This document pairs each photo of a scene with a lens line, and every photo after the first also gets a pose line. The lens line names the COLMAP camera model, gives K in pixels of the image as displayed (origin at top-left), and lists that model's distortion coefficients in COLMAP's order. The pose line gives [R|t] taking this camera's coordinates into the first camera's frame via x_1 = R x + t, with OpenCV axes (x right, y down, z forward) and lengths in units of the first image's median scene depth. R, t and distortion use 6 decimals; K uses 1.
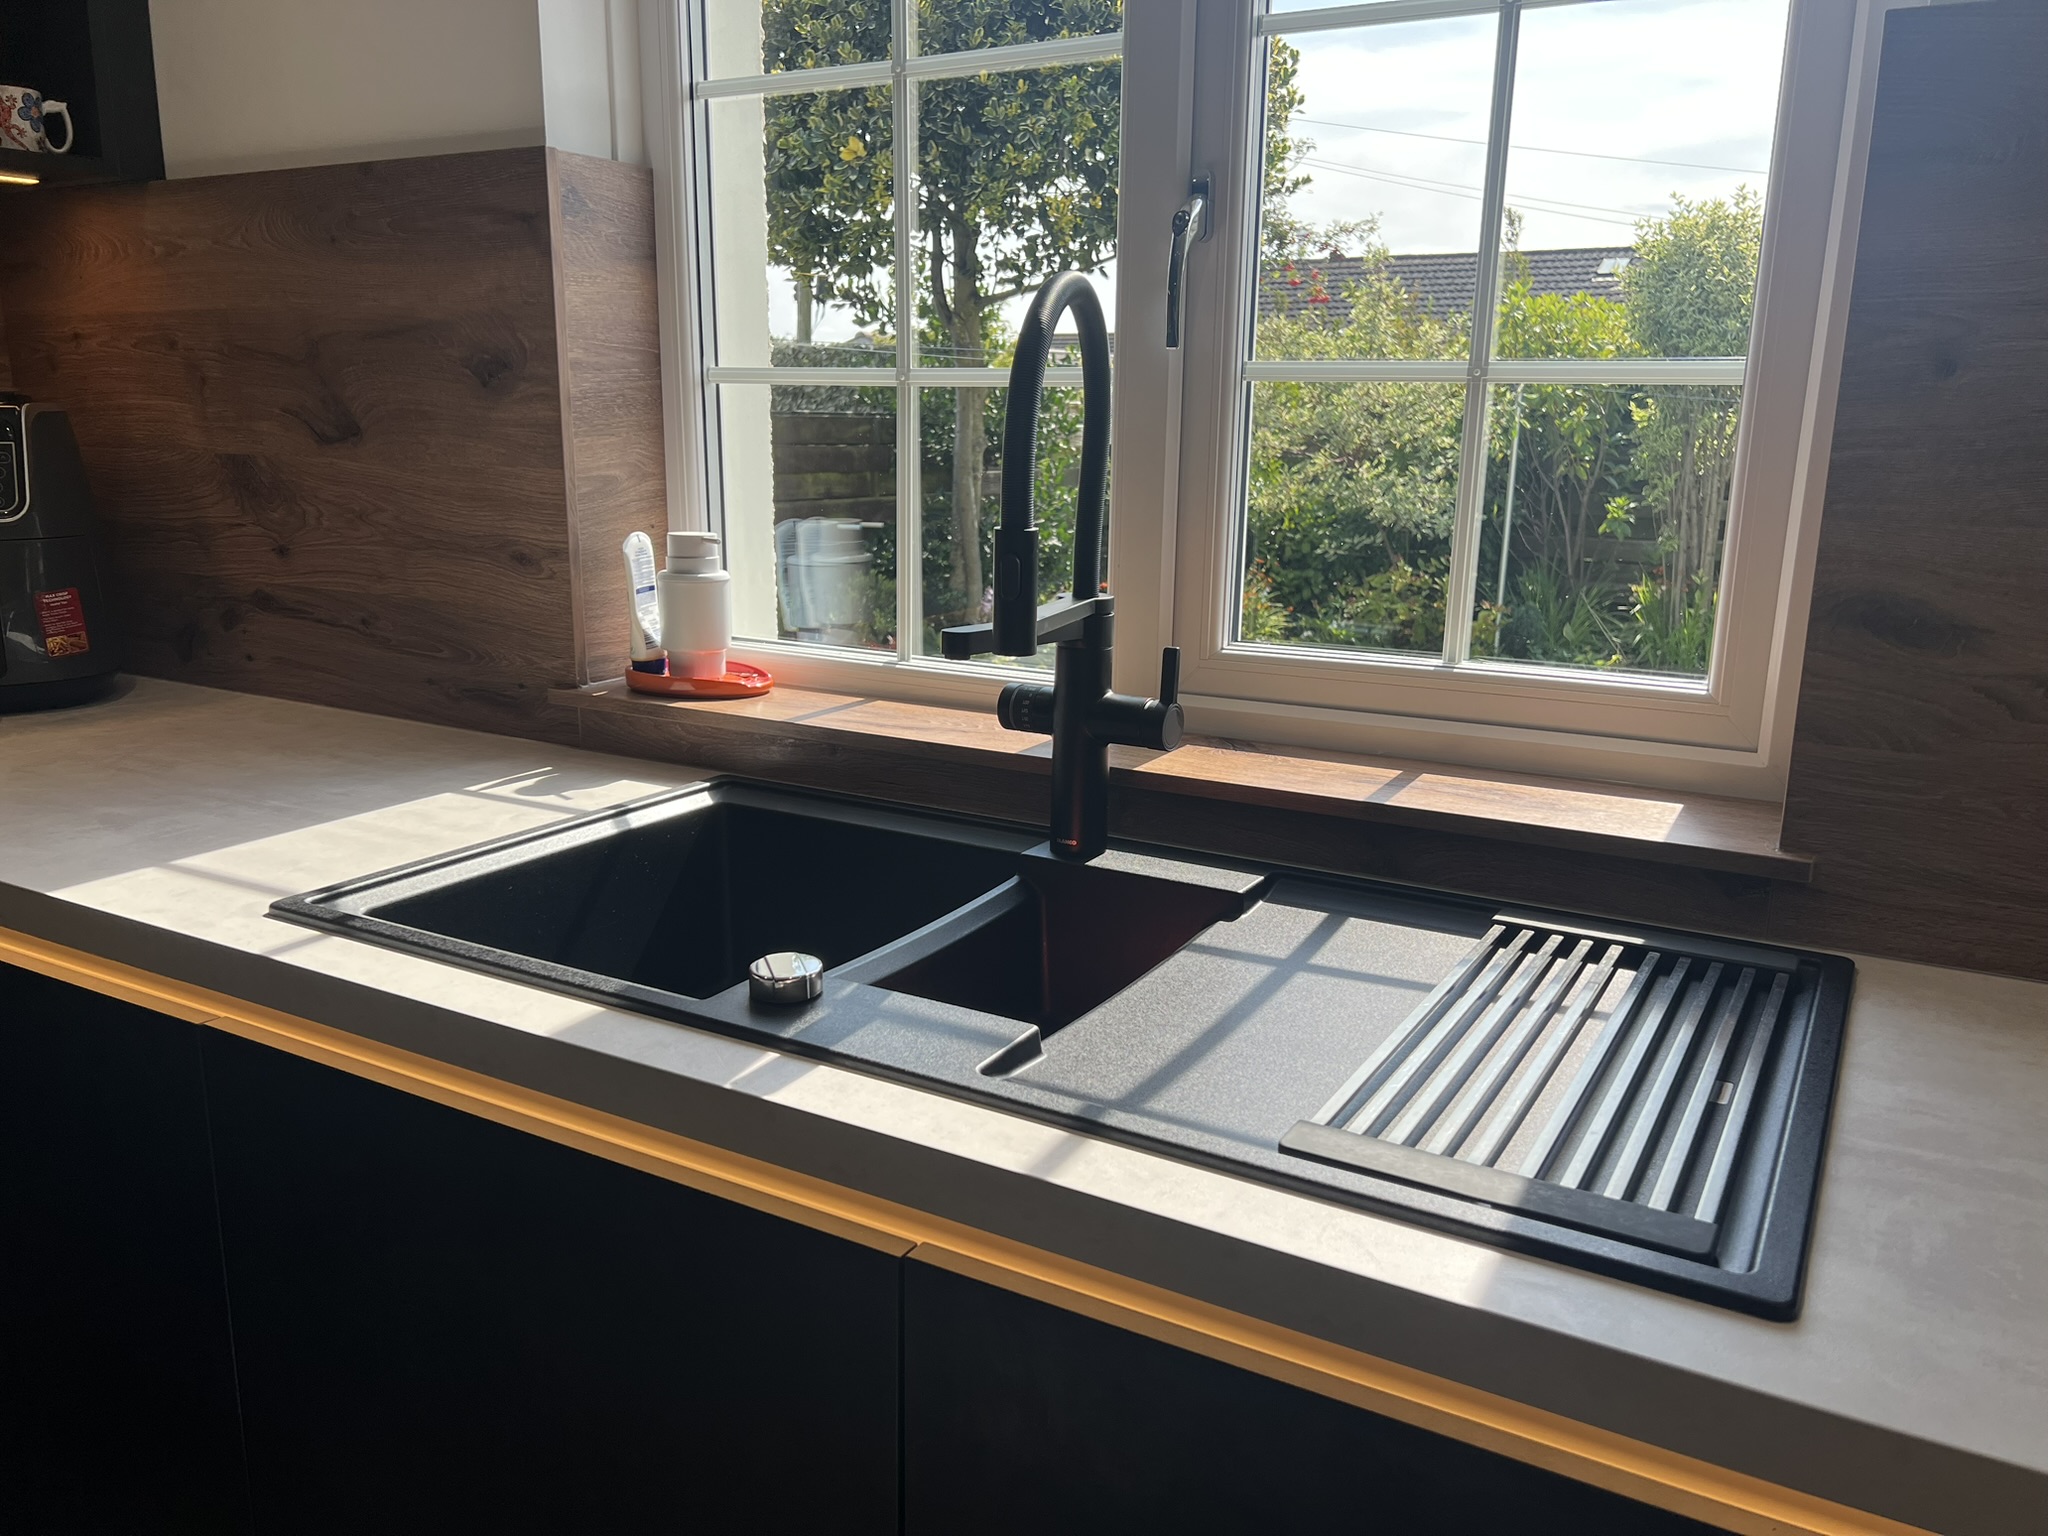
lens RADIAL K [[1523.1, 0, 1012.9], [0, 1523.1, 791.8], [0, 0, 1]] dist [0.062793, -0.078729]
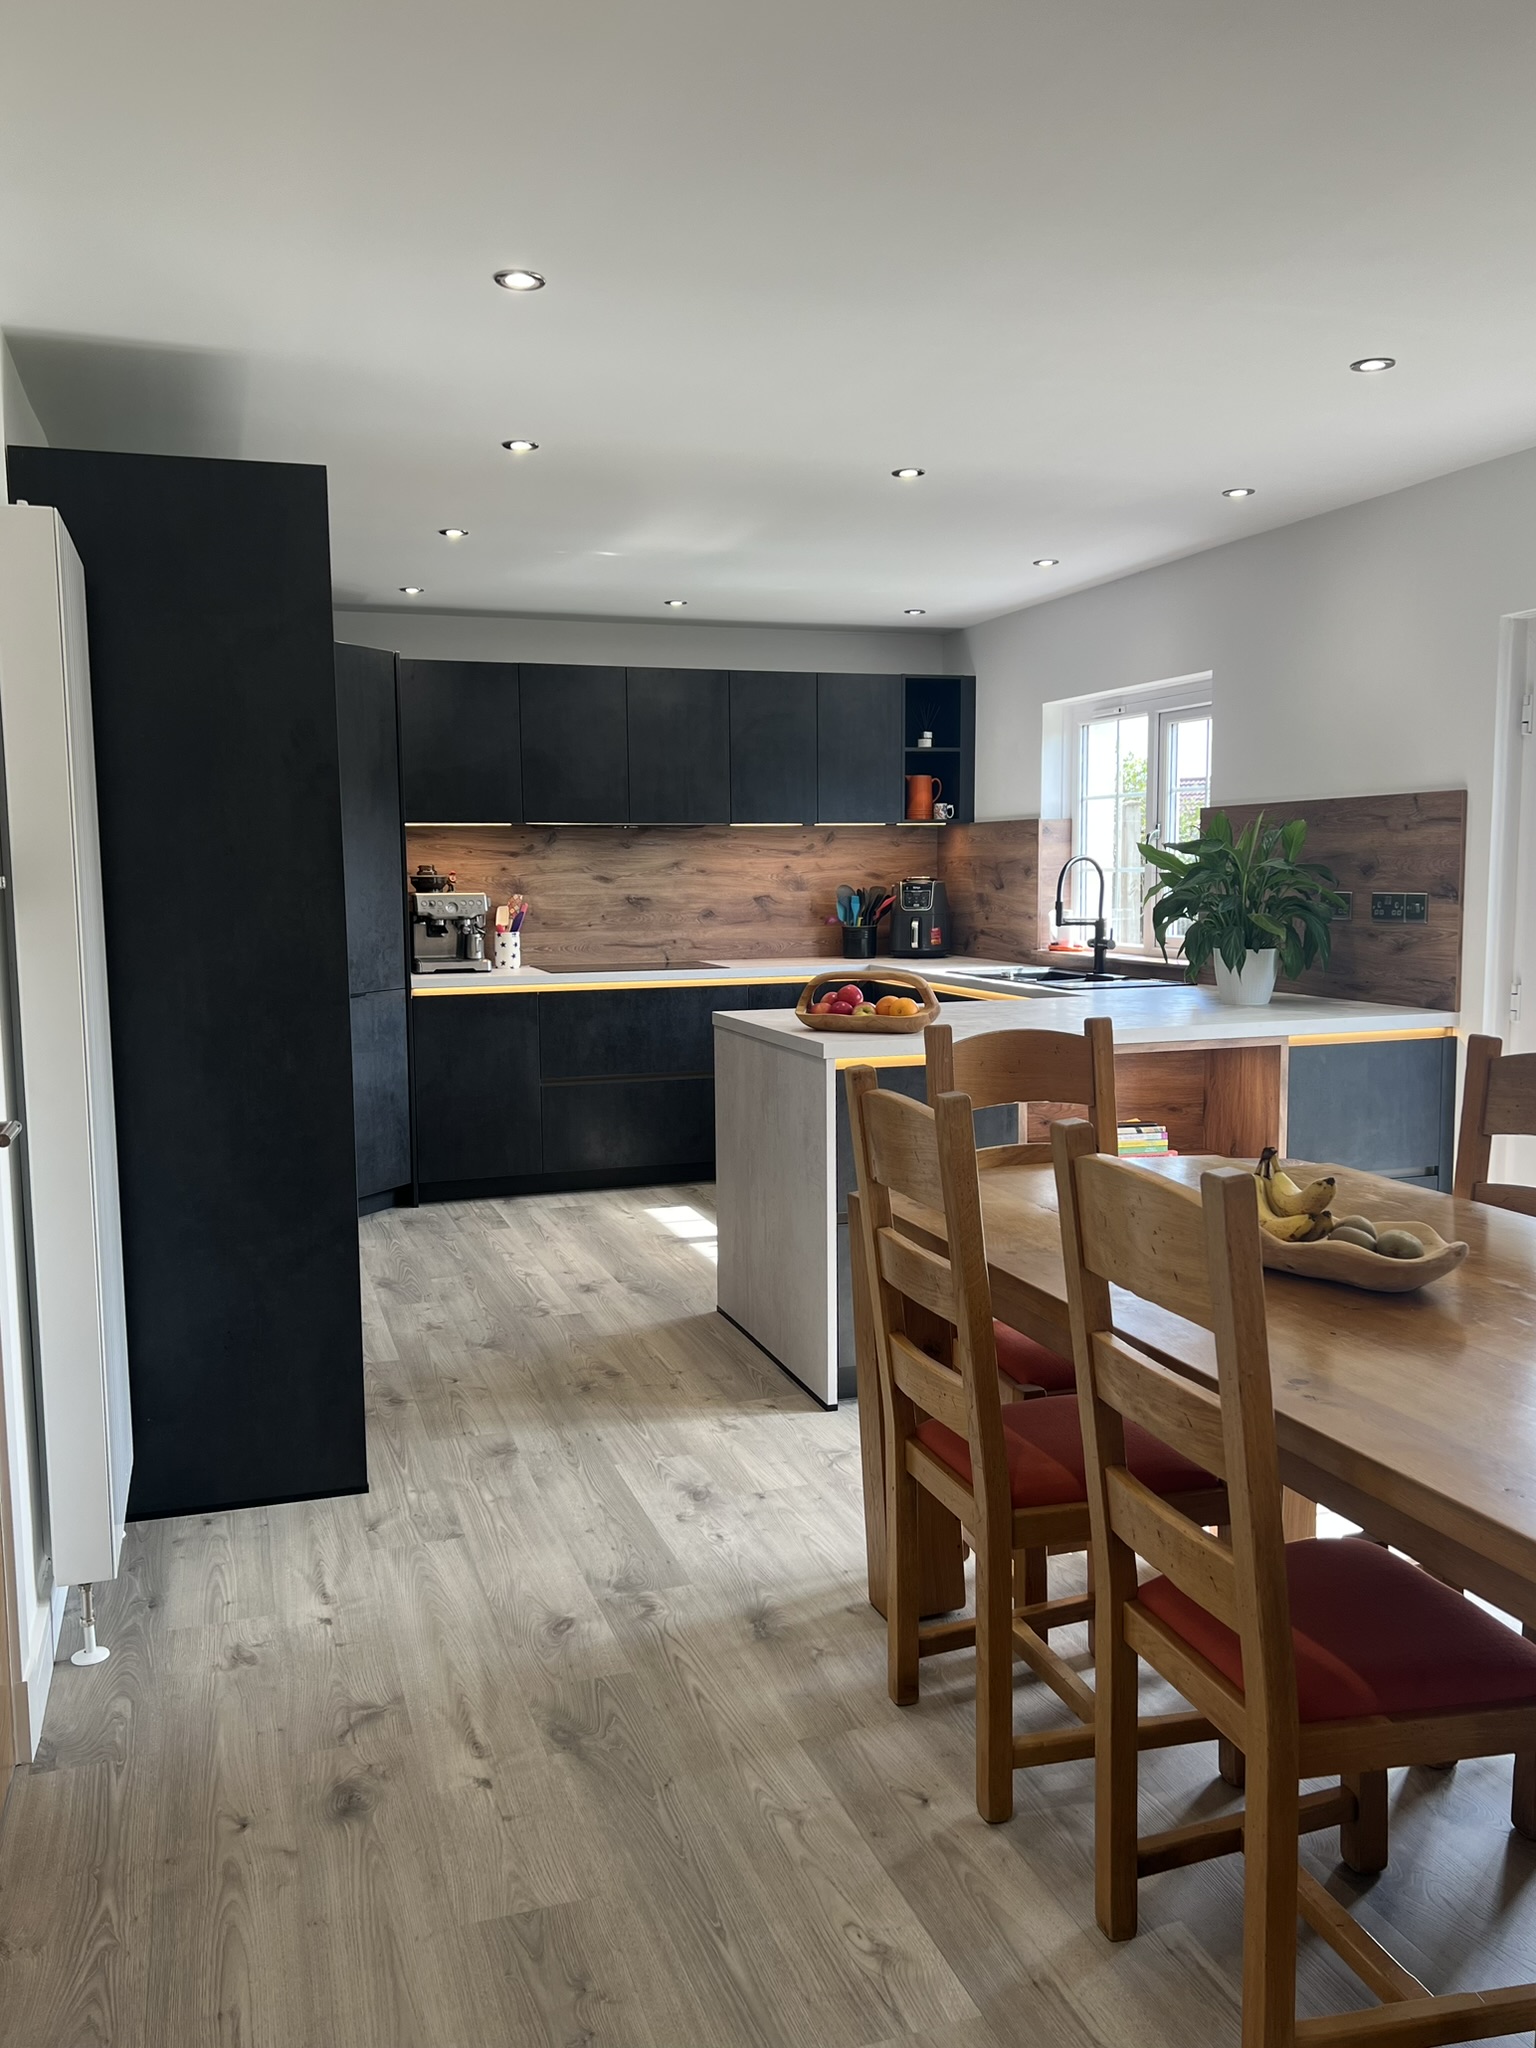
lens RADIAL K [[1633.8, 0, 776.8], [0, 1633.8, 1037.4], [0, 0, 1]] dist [0.074607, -0.054770]
pose [[0.751178, 0.047872, -0.658361, 1.931869], [-0.138337, 0.986636, -0.086098, 0.590180], [0.645441, 0.155751, 0.747762, -2.456156]]
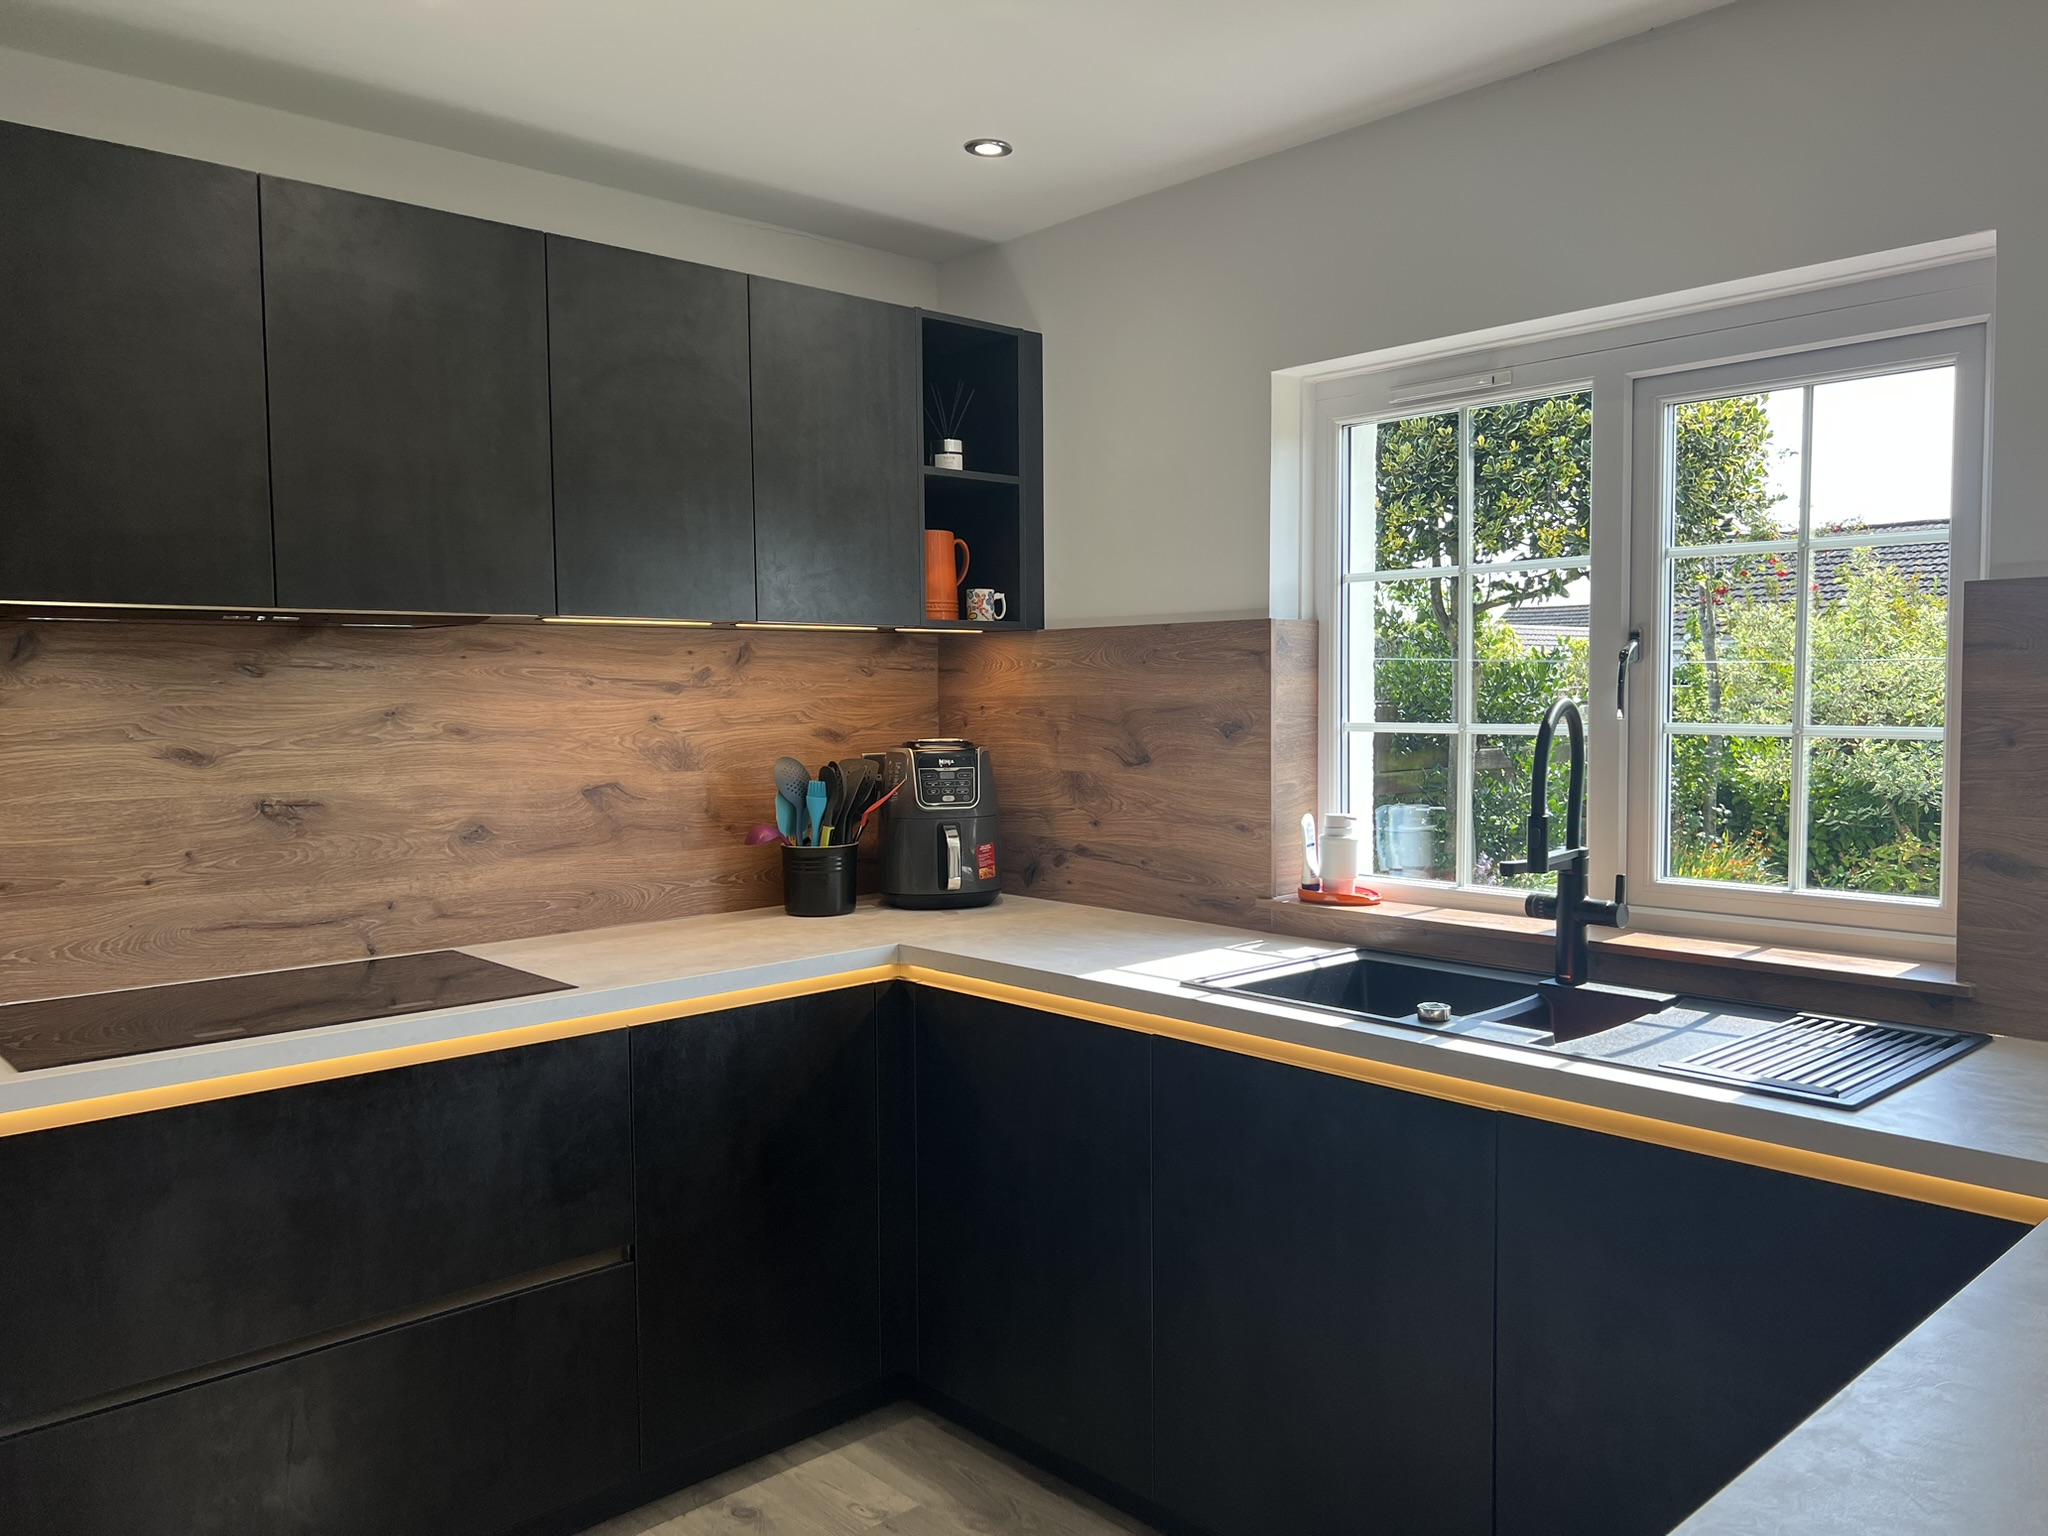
lens RADIAL K [[1523.1, 0, 1024.2], [0, 1523.1, 778.4], [0, 0, 1]] dist [0.062793, -0.078729]
pose [[0.955641, -0.005226, -0.294487, -0.032829], [-0.048376, 0.983479, -0.174440, 0.116611], [0.290533, 0.180948, 0.939600, -0.777153]]
